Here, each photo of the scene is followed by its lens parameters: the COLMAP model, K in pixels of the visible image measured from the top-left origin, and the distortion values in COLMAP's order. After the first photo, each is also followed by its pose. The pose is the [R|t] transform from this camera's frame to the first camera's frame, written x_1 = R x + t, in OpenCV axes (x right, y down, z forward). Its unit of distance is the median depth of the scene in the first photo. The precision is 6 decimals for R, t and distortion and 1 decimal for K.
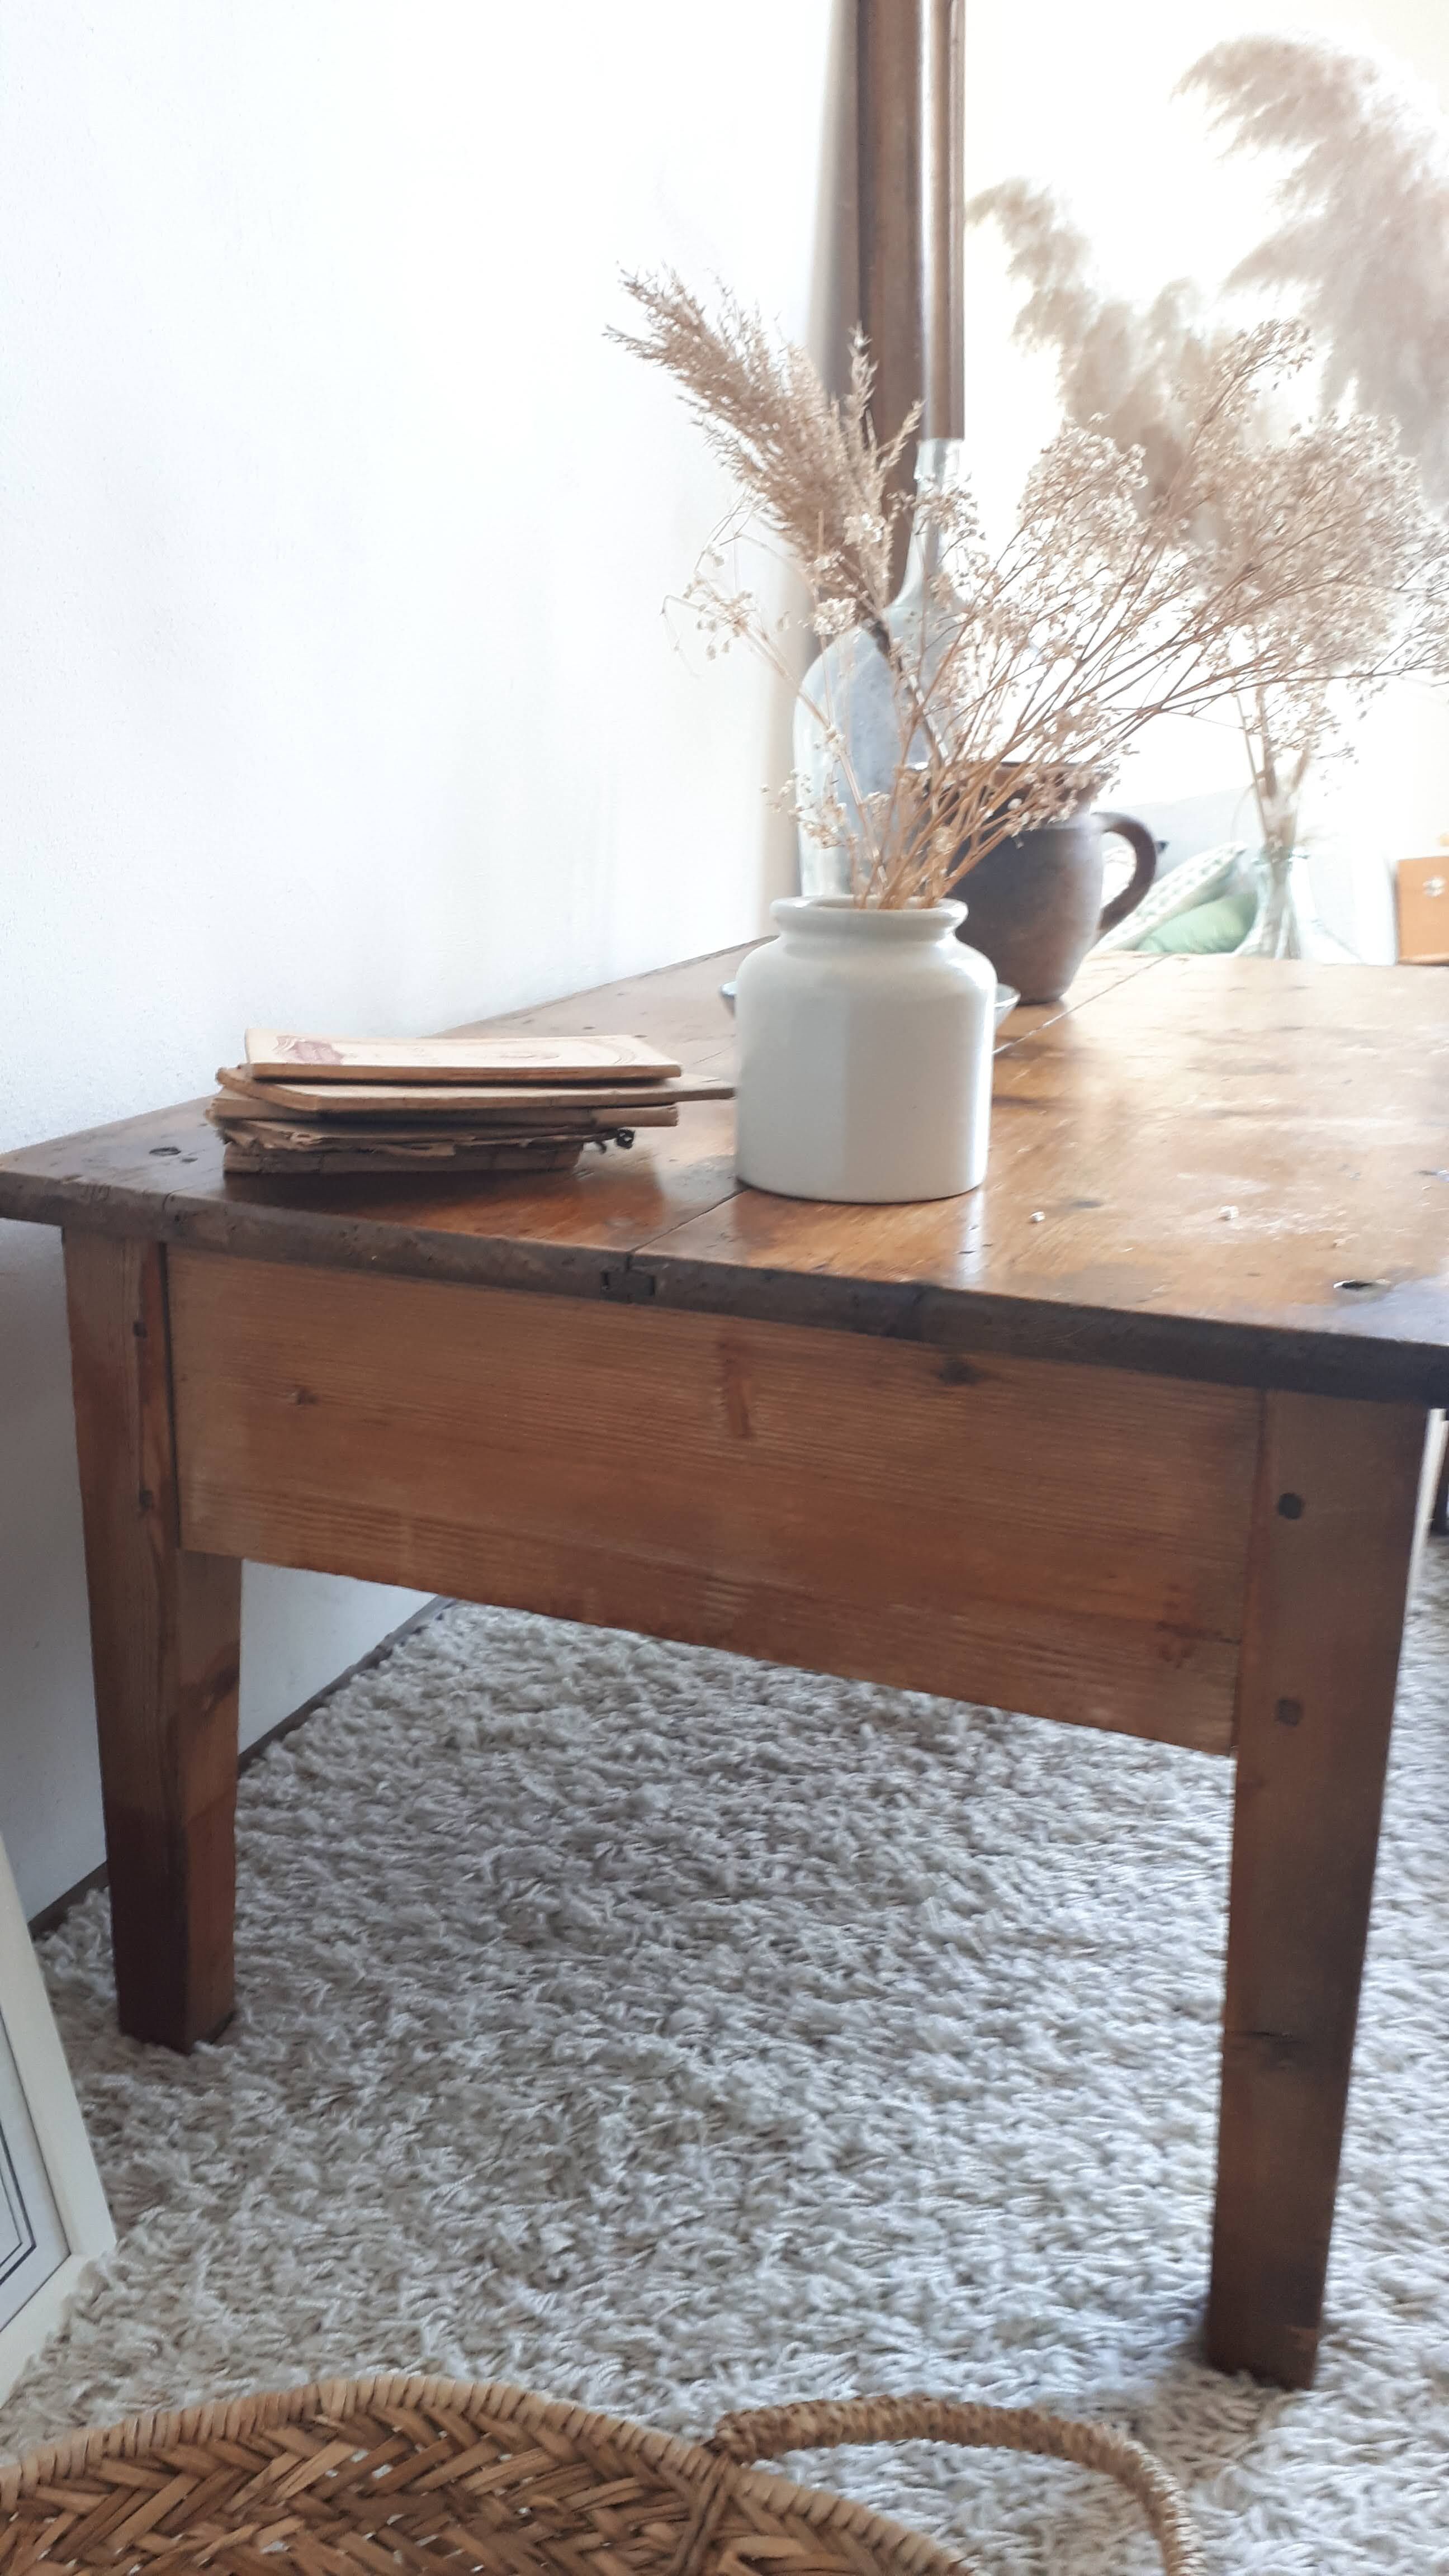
lens RADIAL K [[2057.4, 0, 724.1], [0, 2057.4, 1297.5], [0, 0, 1]] dist [0.021924, -0.048770]
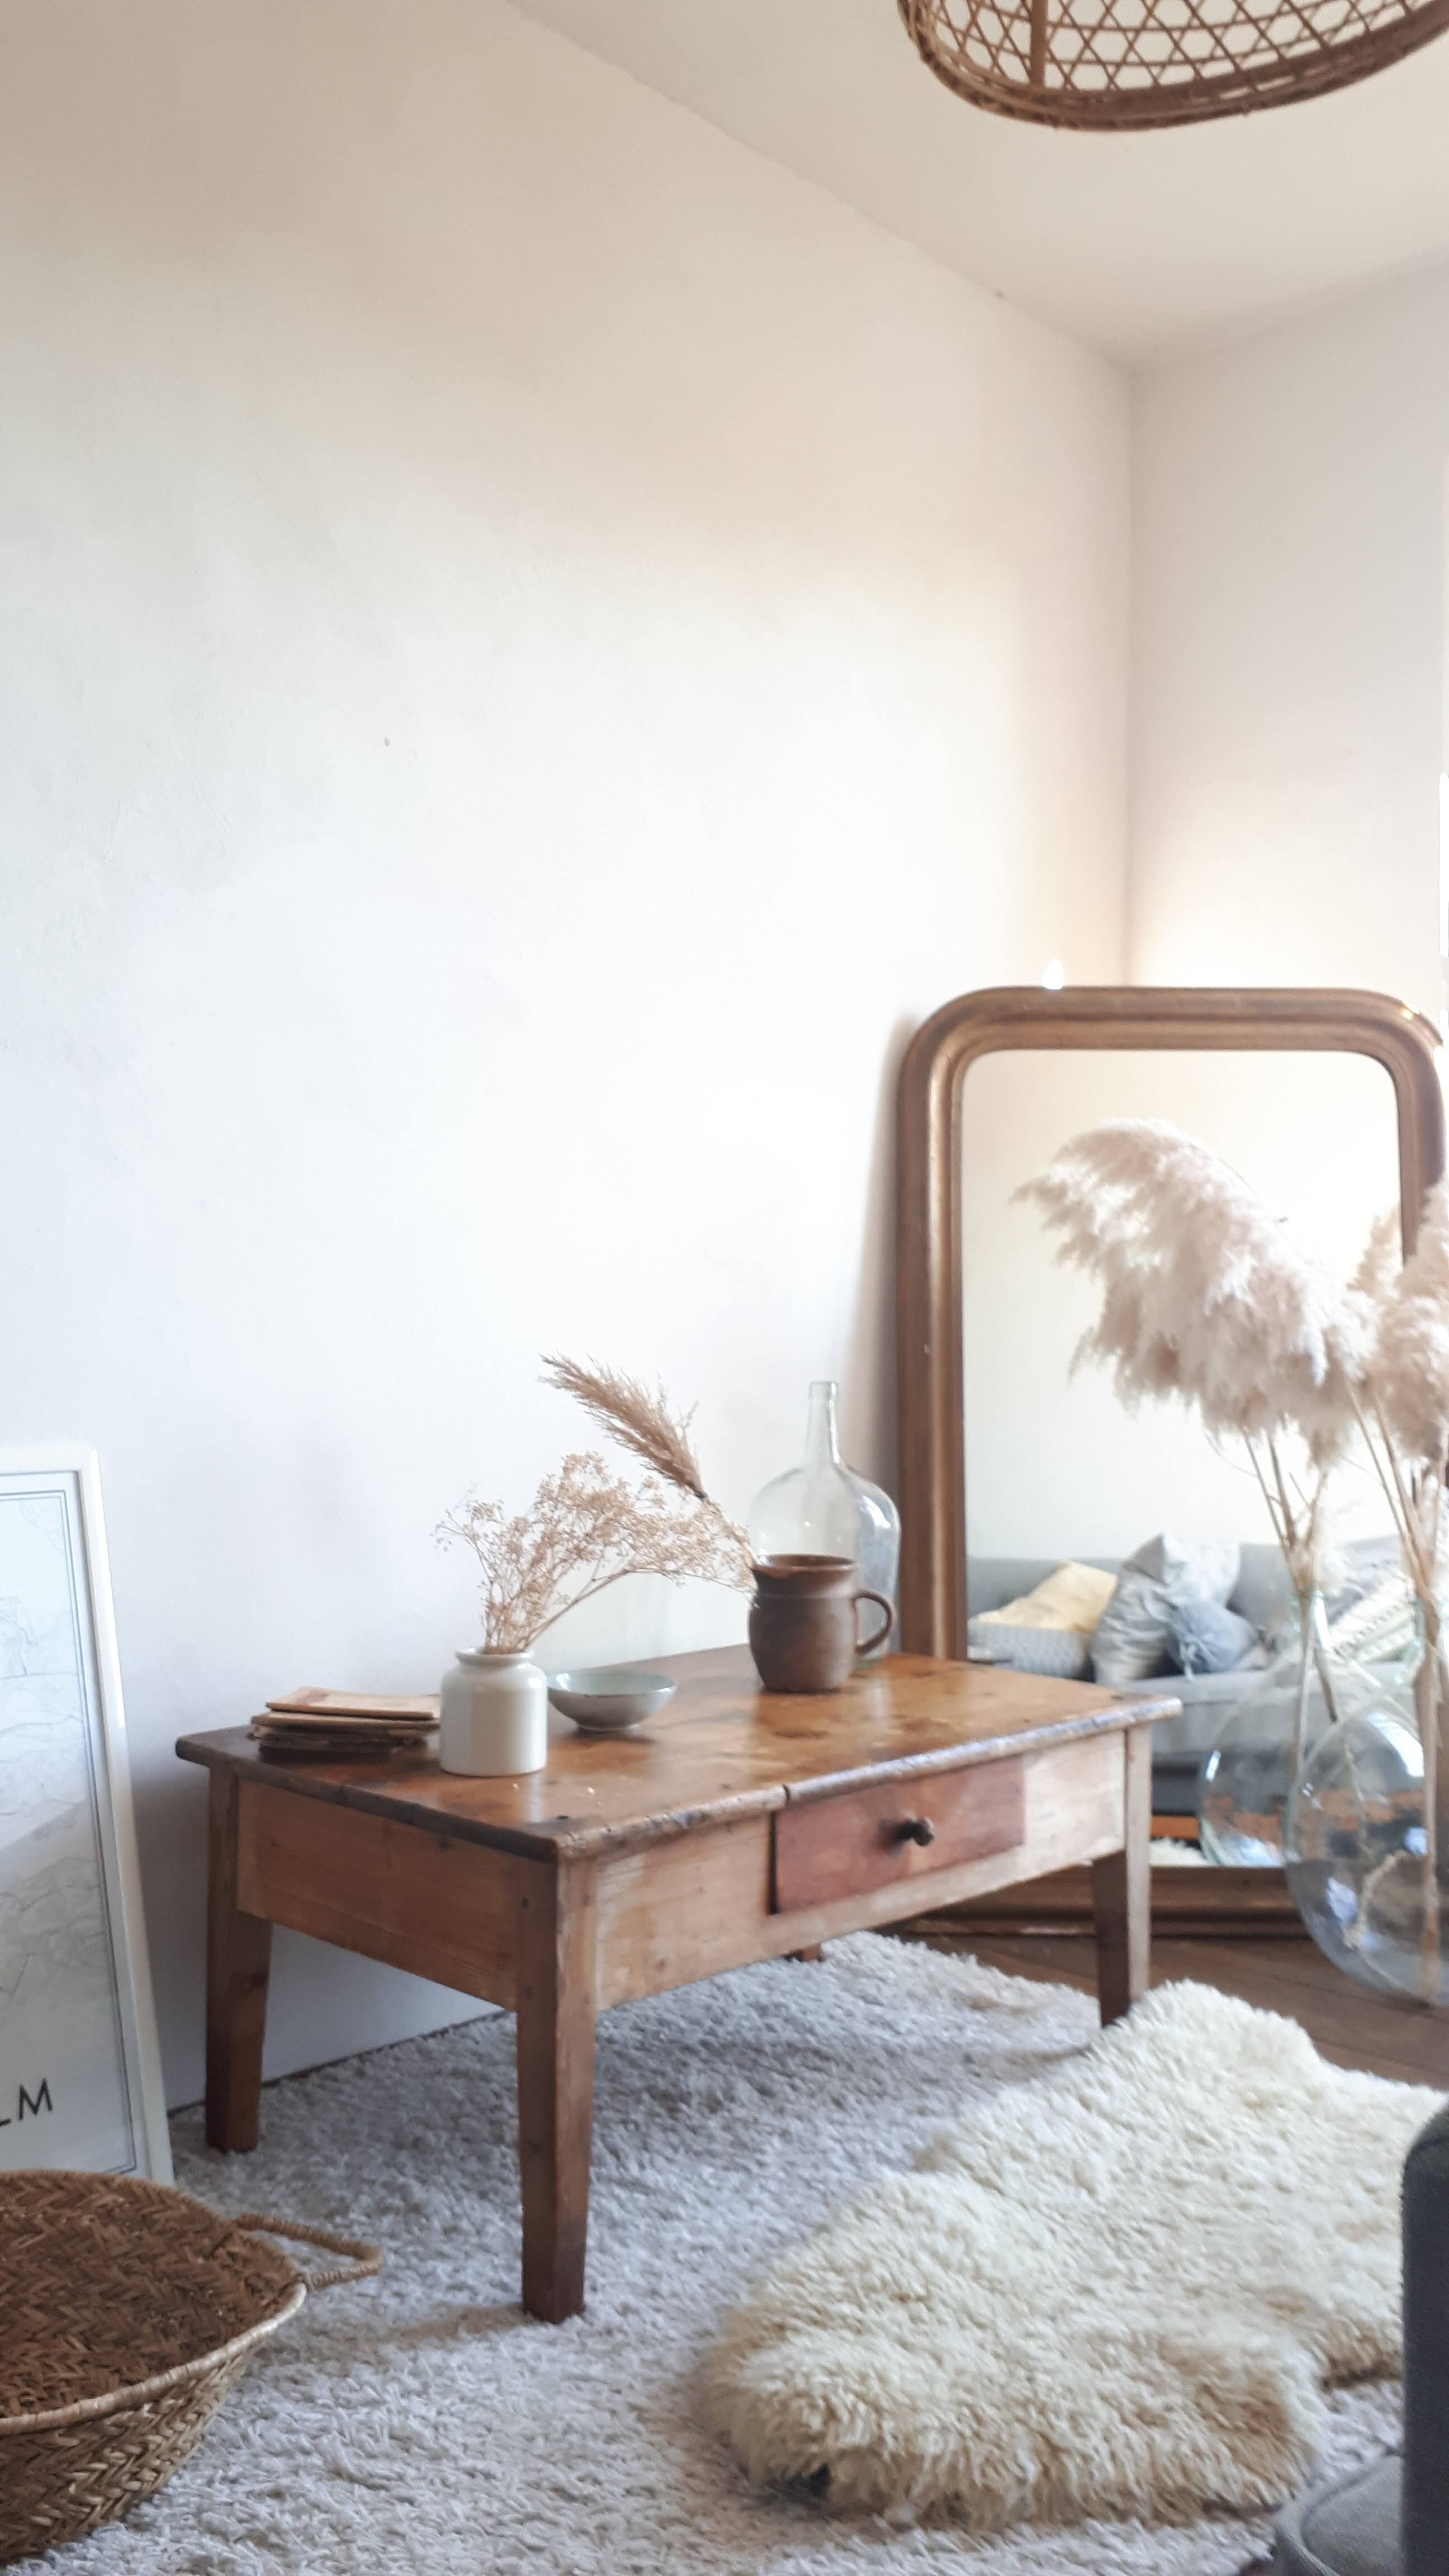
lens RADIAL K [[2071.3, 0, 714.6], [0, 2071.3, 1283.0], [0, 0, 1]] dist [-0.001696, -0.012418]
pose [[0.929105, -0.009070, -0.369704, 1.155290], [-0.105002, 0.952086, -0.287239, 0.064264], [0.354595, 0.305695, 0.883636, -1.136121]]
